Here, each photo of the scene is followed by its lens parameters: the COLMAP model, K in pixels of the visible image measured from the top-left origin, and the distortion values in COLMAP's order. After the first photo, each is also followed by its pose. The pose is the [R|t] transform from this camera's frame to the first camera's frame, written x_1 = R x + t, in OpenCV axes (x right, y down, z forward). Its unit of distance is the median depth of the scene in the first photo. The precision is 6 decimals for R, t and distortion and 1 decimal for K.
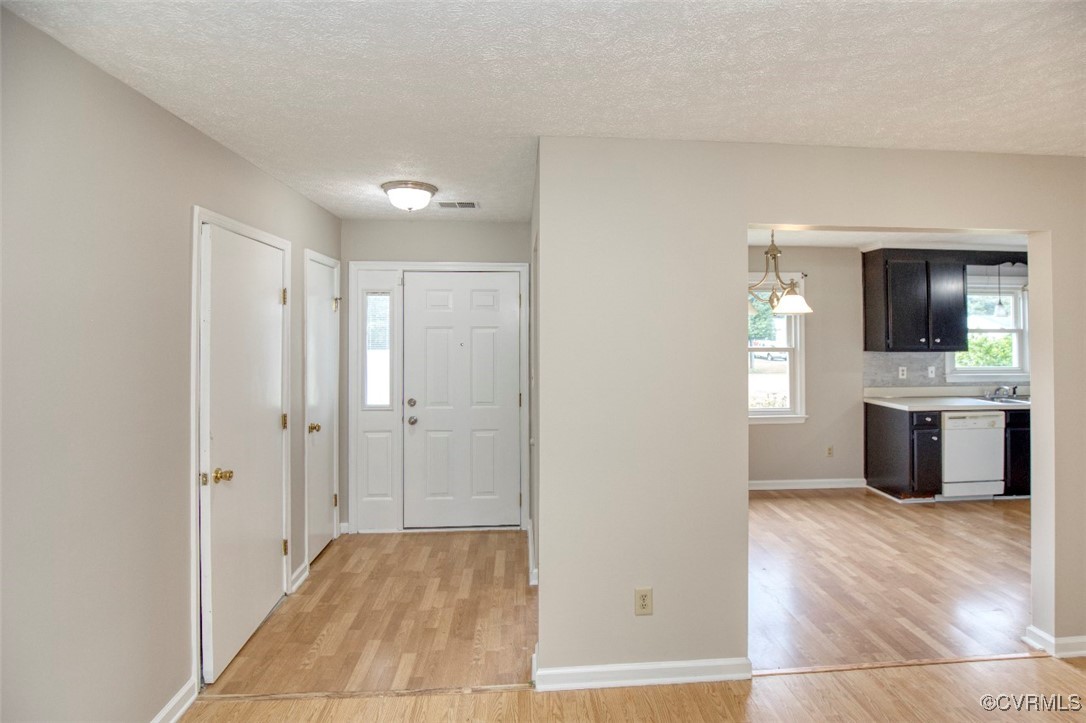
lens RADIAL K [[528.2, 0, 559.6], [0, 528.2, 322.7], [0, 0, 1]] dist [-0.026431, 0.000057]
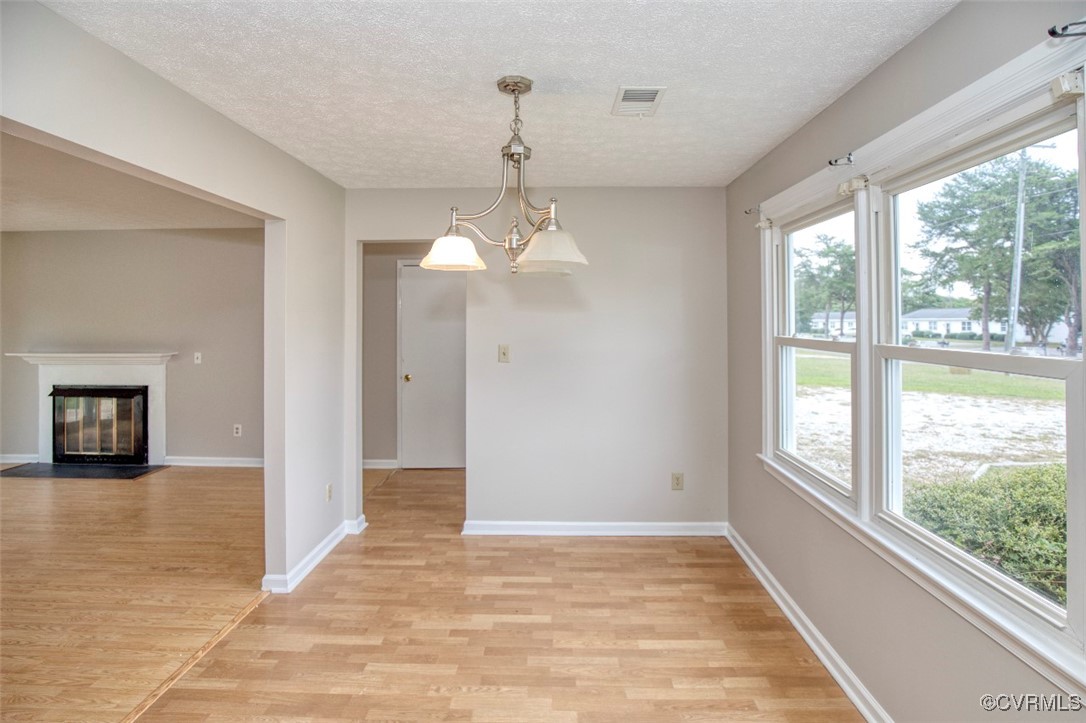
lens RADIAL K [[534.9, 0, 542.5], [0, 534.9, 316.3], [0, 0, 1]] dist [-0.013357, 0.000497]
pose [[-0.100754, -0.004934, -0.994899, 0.851718], [0.021410, 0.999745, -0.007127, 0.031510], [0.994681, -0.022019, -0.100622, 0.984587]]
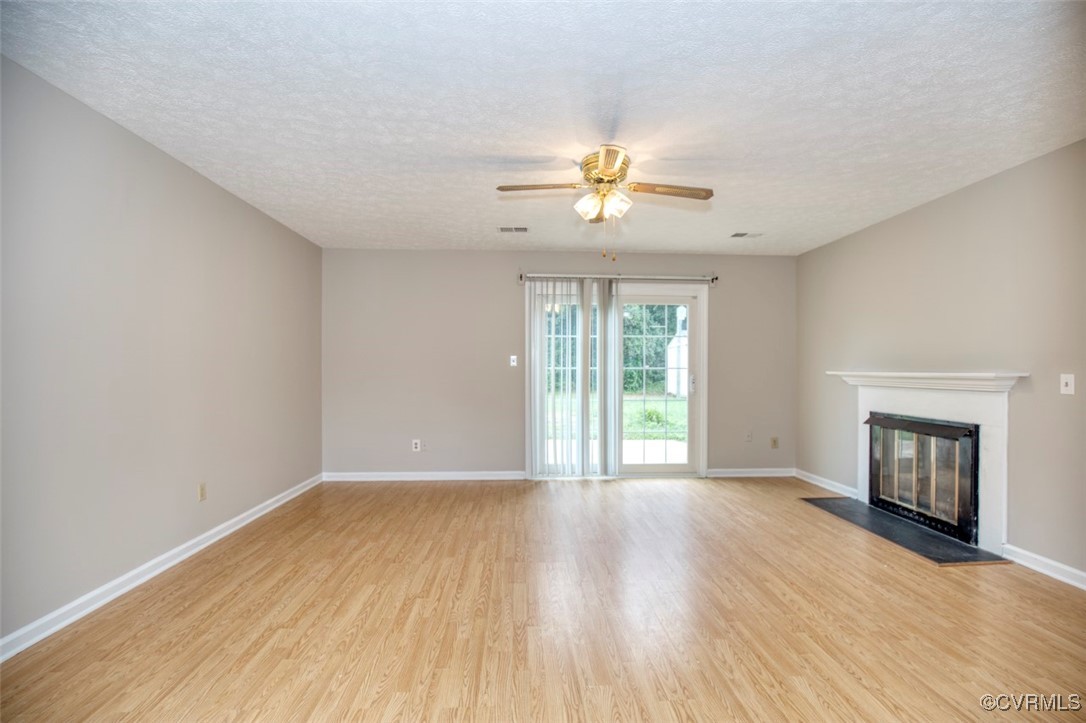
lens RADIAL K [[490.9, 0, 548.7], [0, 490.9, 367.7], [0, 0, 1]] dist [-0.021737, 0.000339]
pose [[-0.999924, -0.004223, 0.011591, 0.336303], [-0.004488, 0.999728, -0.022890, 0.100455], [-0.011491, -0.022940, -0.999671, 0.665458]]
